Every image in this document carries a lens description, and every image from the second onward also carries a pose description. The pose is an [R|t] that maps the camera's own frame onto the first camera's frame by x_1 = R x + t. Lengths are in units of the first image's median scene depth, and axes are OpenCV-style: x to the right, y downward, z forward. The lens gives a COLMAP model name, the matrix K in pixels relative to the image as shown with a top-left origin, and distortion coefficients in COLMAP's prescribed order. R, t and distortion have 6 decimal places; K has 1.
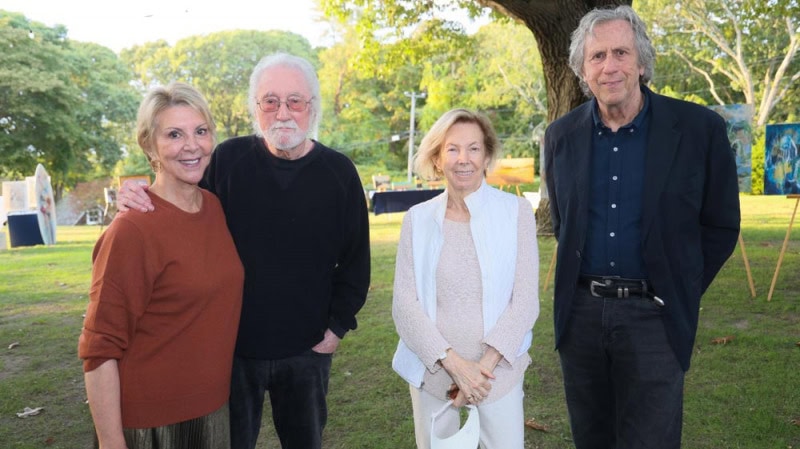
lens RADIAL K [[689.8, 0, 400.0], [0, 689.8, 224.5], [0, 0, 1]] dist [-0.004557, 0.080089]
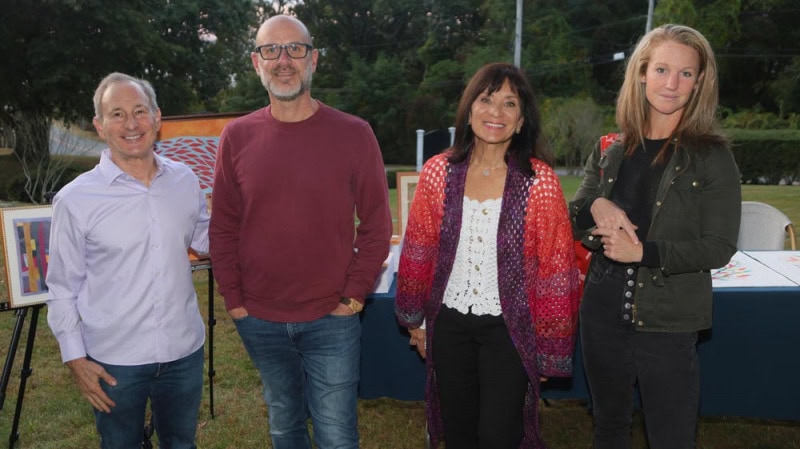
lens RADIAL K [[750.4, 0, 400.0], [0, 750.4, 224.5], [0, 0, 1]] dist [-0.046930, 0.020472]
pose [[0.986196, 0.032188, -0.162426, -0.107075], [-0.019075, 0.996478, 0.081655, -0.021664], [0.164482, -0.077429, 0.983336, 0.291113]]
